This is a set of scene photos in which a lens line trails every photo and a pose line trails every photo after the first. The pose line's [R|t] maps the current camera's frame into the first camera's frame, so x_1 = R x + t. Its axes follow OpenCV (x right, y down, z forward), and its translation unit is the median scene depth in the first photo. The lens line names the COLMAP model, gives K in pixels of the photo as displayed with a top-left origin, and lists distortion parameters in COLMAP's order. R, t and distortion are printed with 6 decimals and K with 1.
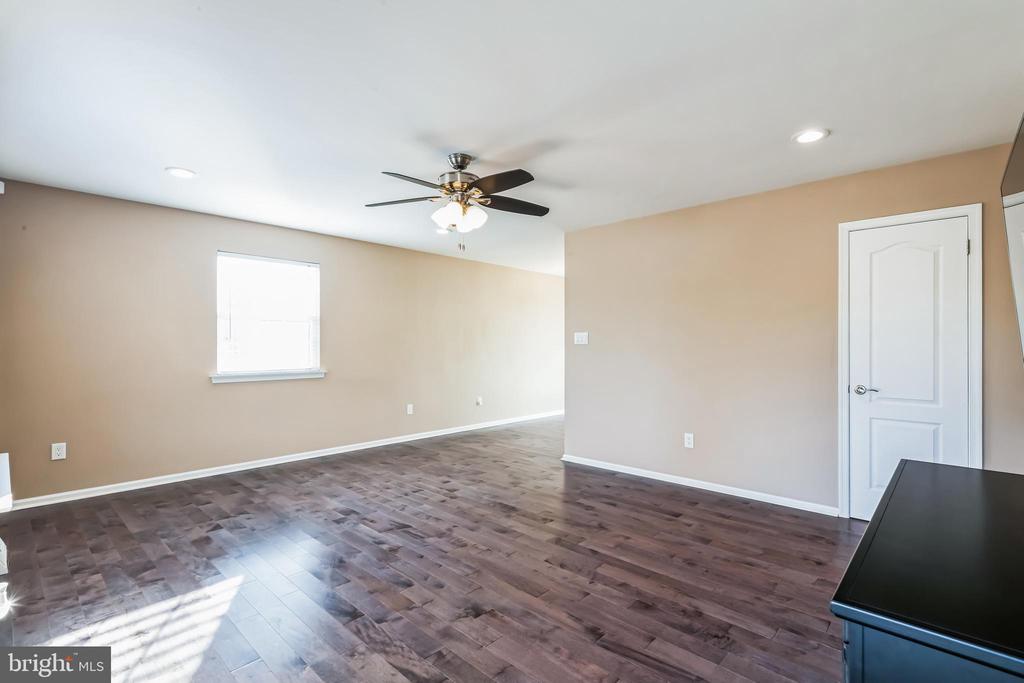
lens RADIAL K [[476.4, 0, 506.2], [0, 476.4, 341.6], [0, 0, 1]] dist [0.017200, -0.004599]
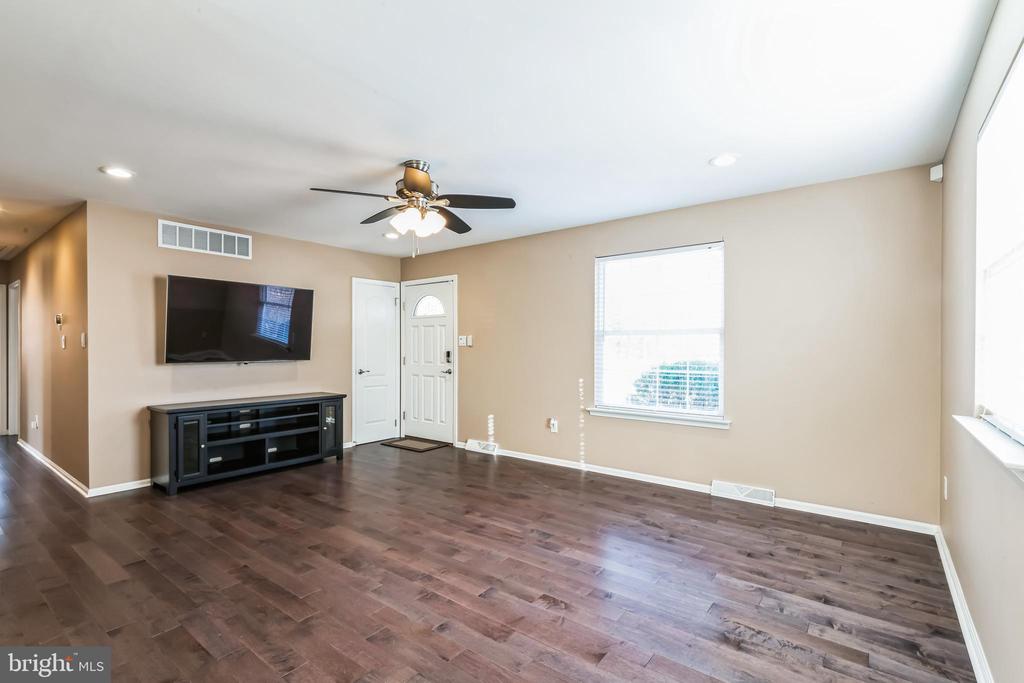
lens RADIAL K [[476.4, 0, 512.3], [0, 476.4, 347.5], [0, 0, 1]] dist [0.017200, -0.004599]
pose [[-0.994225, -0.003027, -0.107273, -0.171990], [-0.002462, 0.999982, -0.005400, 0.009956], [0.107288, -0.005104, -0.994215, 1.828592]]
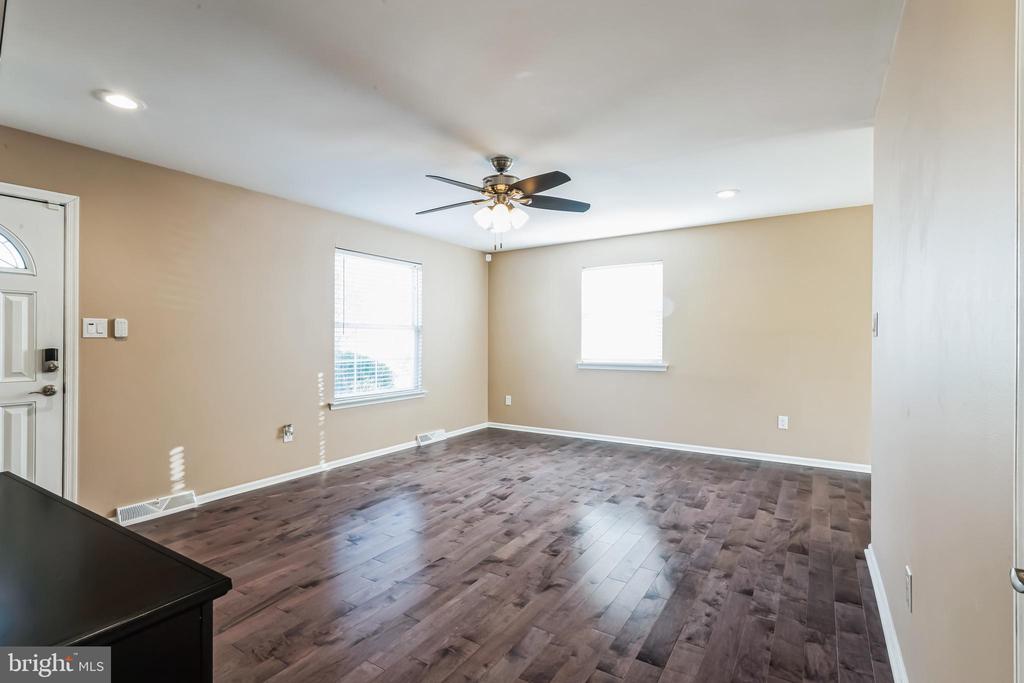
lens RADIAL K [[476.4, 0, 515.9], [0, 476.4, 334.4], [0, 0, 1]] dist [0.017200, -0.004599]
pose [[0.195594, -0.012592, -0.980604, 0.841911], [0.008802, 0.999900, -0.011084, 0.007168], [0.980646, -0.006463, 0.195685, 0.741906]]
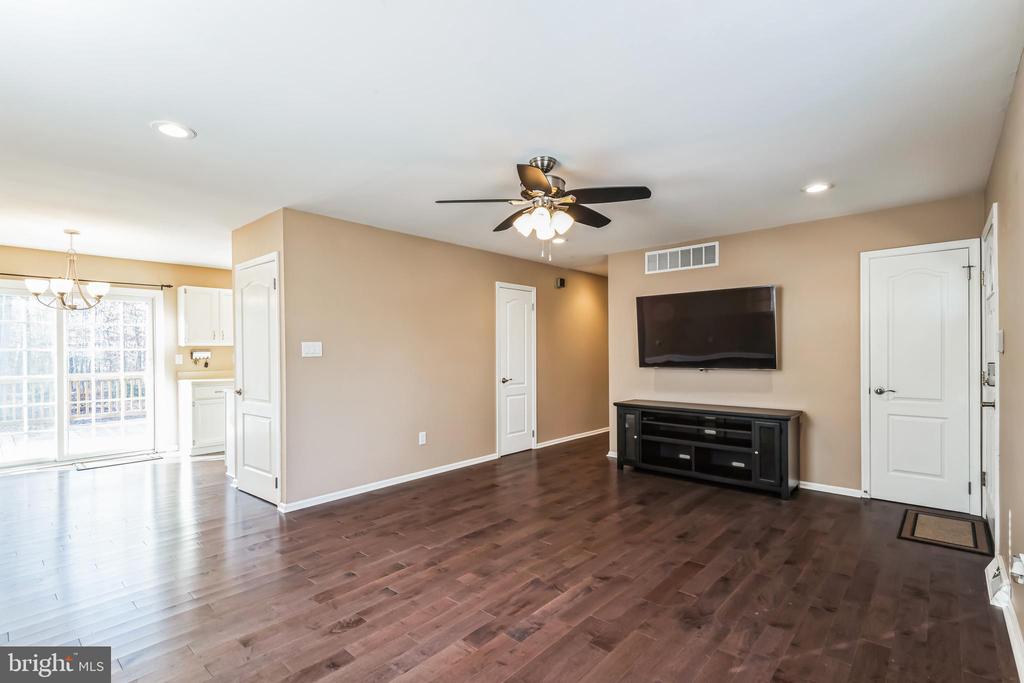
lens RADIAL K [[476.4, 0, 515.0], [0, 476.4, 360.0], [0, 0, 1]] dist [0.017200, -0.004599]
pose [[-0.033308, -0.016604, 0.999307, -0.932035], [-0.000032, 0.999862, 0.016612, -0.003277], [-0.999445, 0.000521, -0.033304, 0.976287]]
